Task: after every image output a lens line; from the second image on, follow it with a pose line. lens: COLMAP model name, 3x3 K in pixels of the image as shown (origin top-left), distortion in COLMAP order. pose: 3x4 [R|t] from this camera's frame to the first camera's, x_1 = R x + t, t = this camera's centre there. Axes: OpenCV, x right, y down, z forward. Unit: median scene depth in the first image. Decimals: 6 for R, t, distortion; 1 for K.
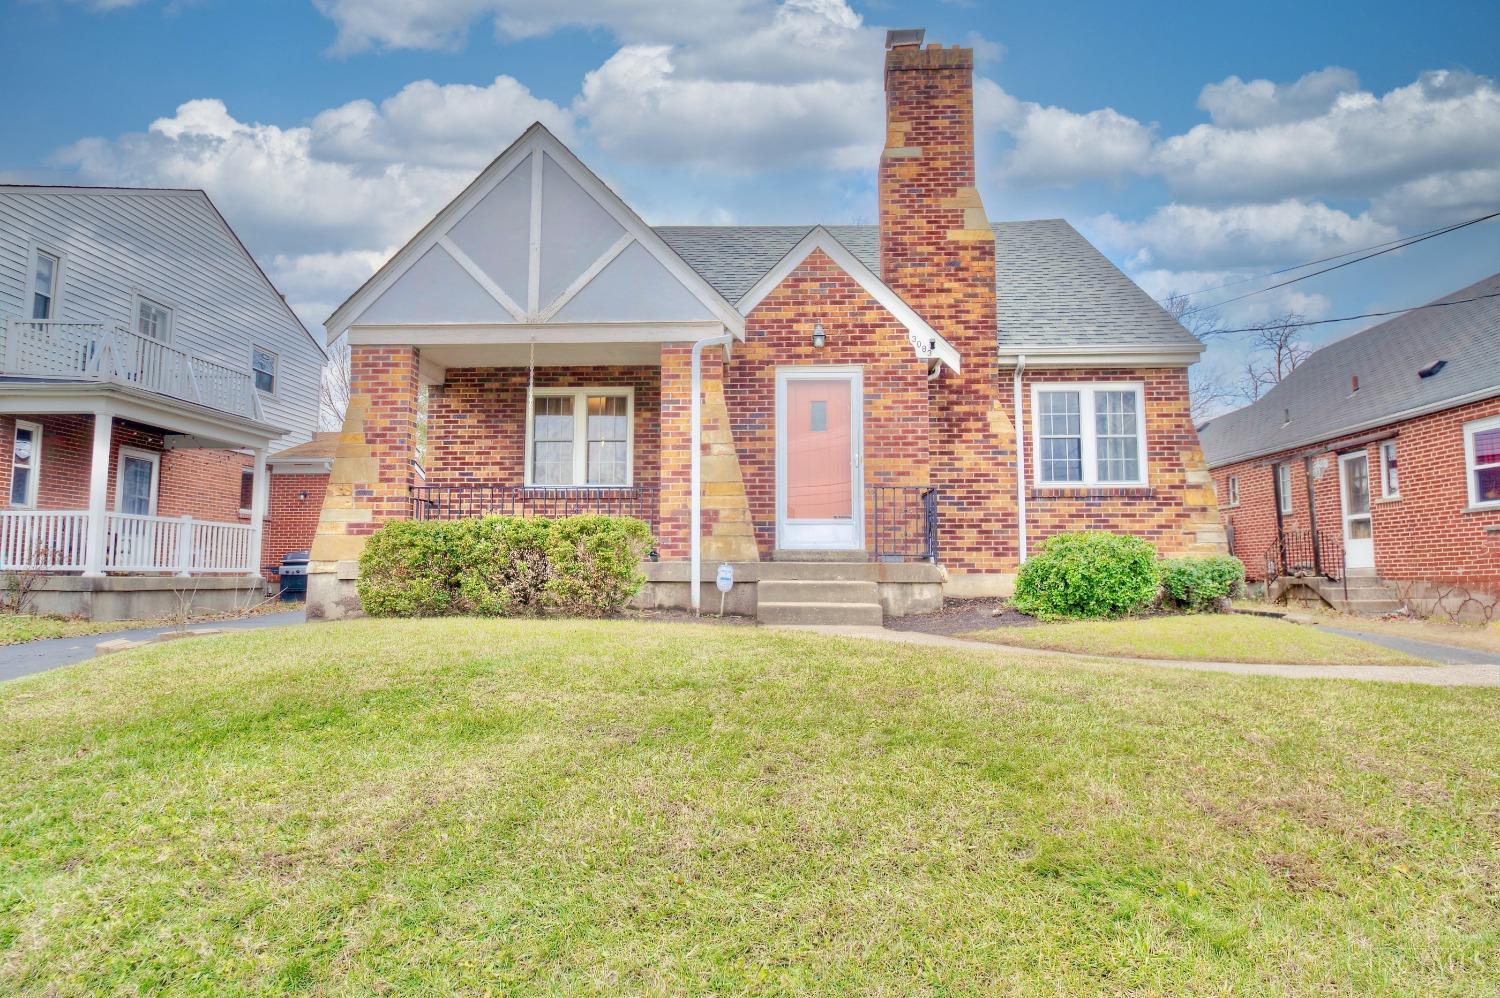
lens RADIAL K [[827.8, 0, 750.5], [0, 827.8, 499.7], [0, 0, 1]] dist [-0.018111, -0.001457]
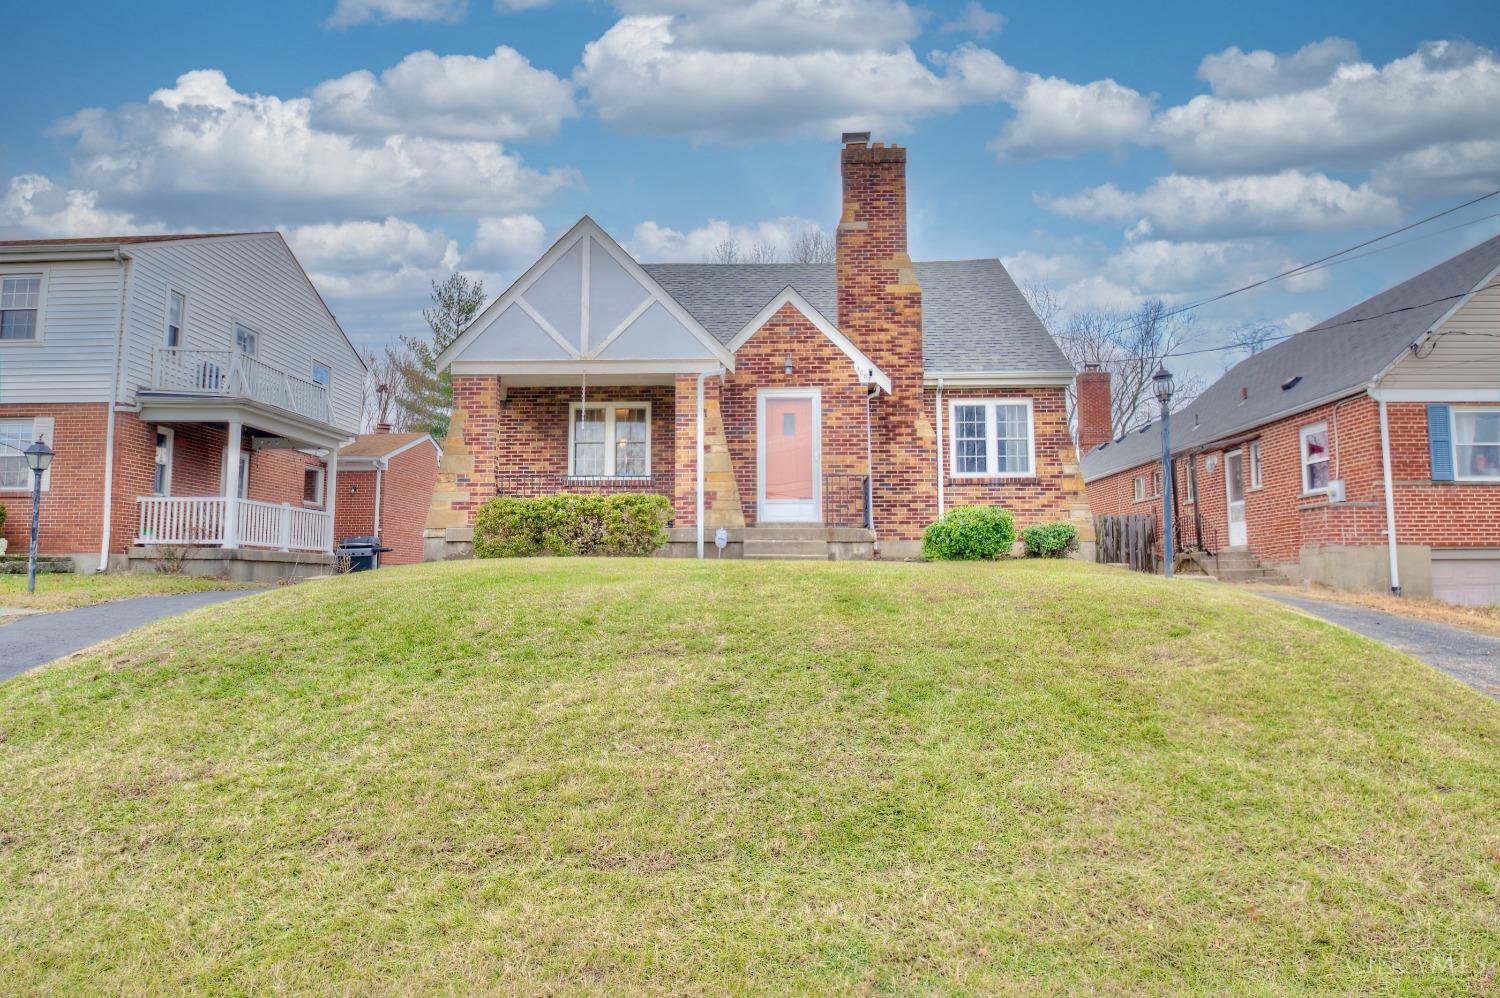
lens RADIAL K [[906.4, 0, 750.7], [0, 906.4, 497.6], [0, 0, 1]] dist [-0.031772, 0.000882]
pose [[0.999951, -0.001748, 0.009703, 0.004552], [0.001818, 0.999972, -0.007228, 0.028721], [-0.009690, 0.007245, 0.999927, -0.468338]]
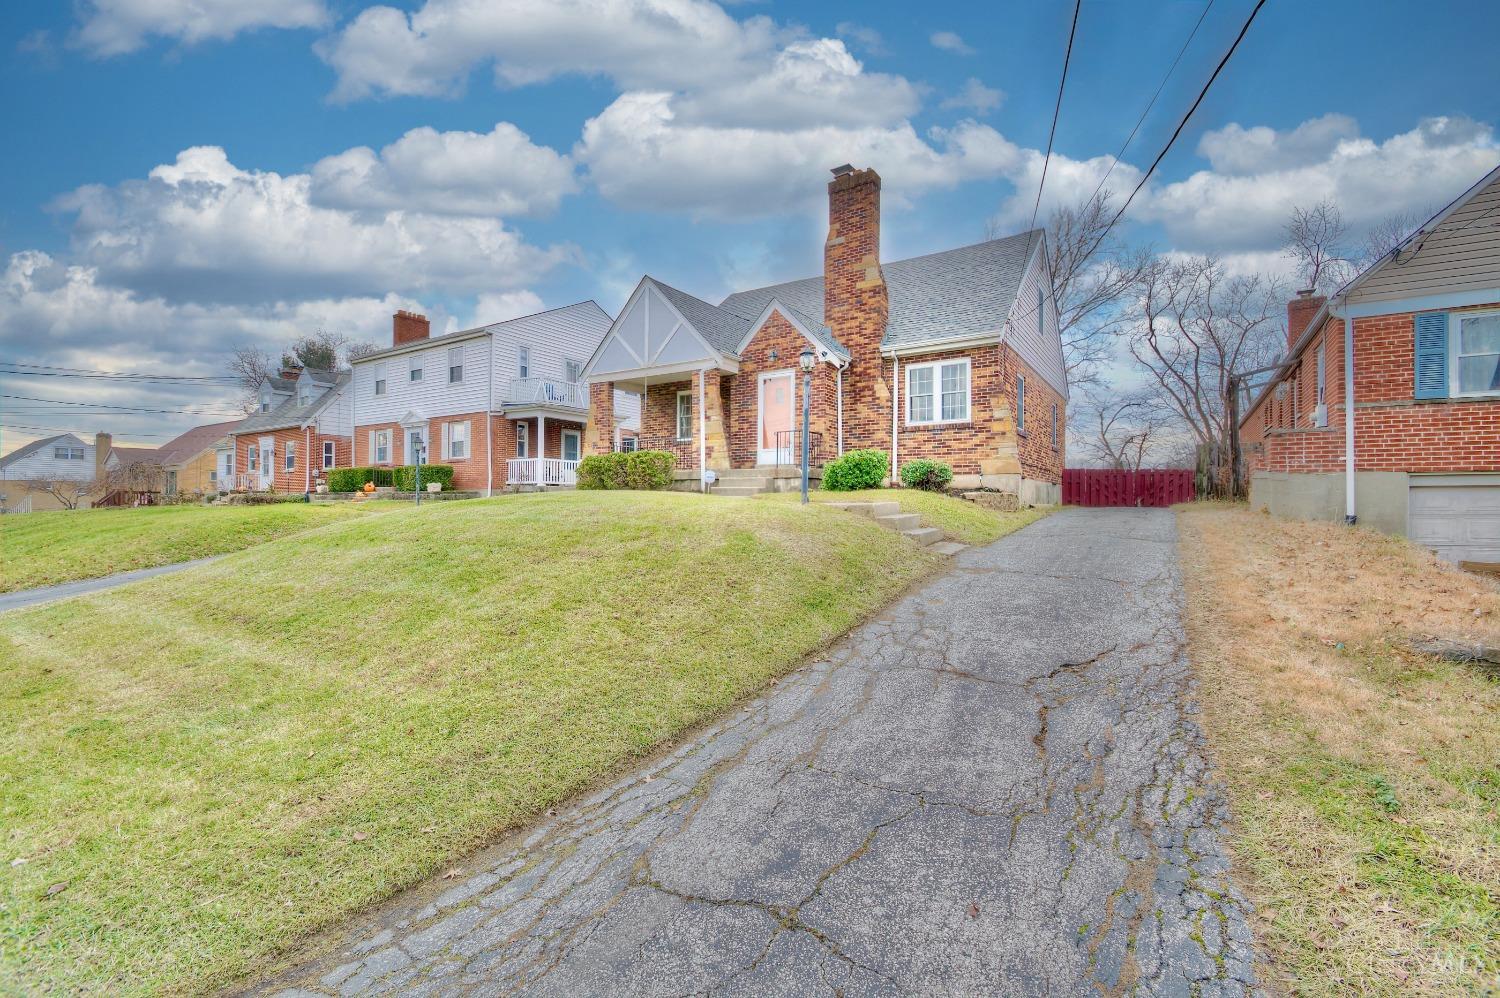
lens RADIAL K [[656.6, 0, 747.9], [0, 656.6, 501.6], [0, 0, 1]] dist [-0.001576, -0.000142]
pose [[0.859526, 0.000267, -0.511092, 0.773209], [0.042334, 0.996526, 0.071716, 0.031344], [0.509335, -0.083278, 0.856529, -0.373096]]
